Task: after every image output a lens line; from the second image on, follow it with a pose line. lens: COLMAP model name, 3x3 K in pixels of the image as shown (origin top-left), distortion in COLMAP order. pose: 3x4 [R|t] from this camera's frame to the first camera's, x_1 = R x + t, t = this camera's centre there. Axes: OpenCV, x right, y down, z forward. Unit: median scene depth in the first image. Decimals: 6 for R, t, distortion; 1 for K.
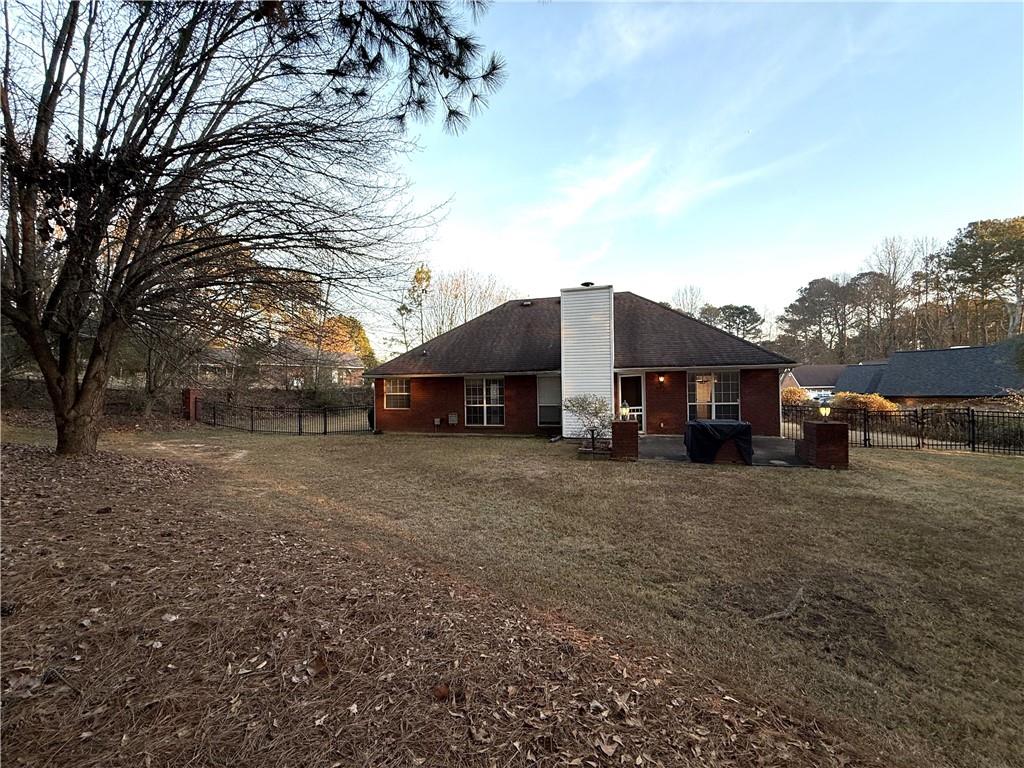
lens RADIAL K [[412.3, 0, 512.0], [0, 412.3, 384.0], [0, 0, 1]] dist [-0.001529, 0.000223]
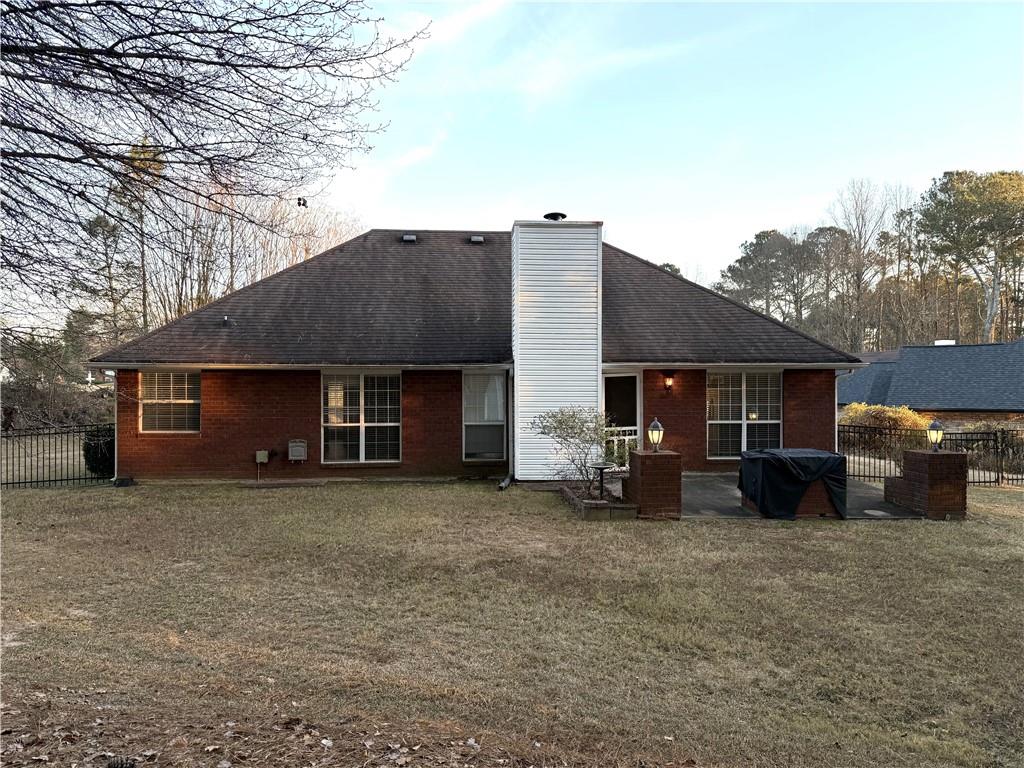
lens RADIAL K [[720.6, 0, 512.0], [0, 720.6, 384.0], [0, 0, 1]] dist [0.075975, -0.091738]
pose [[0.944254, 0.015624, 0.328846, -0.209474], [-0.017630, 0.999840, 0.003120, -0.007857], [-0.328745, -0.008743, 0.944378, 0.056101]]
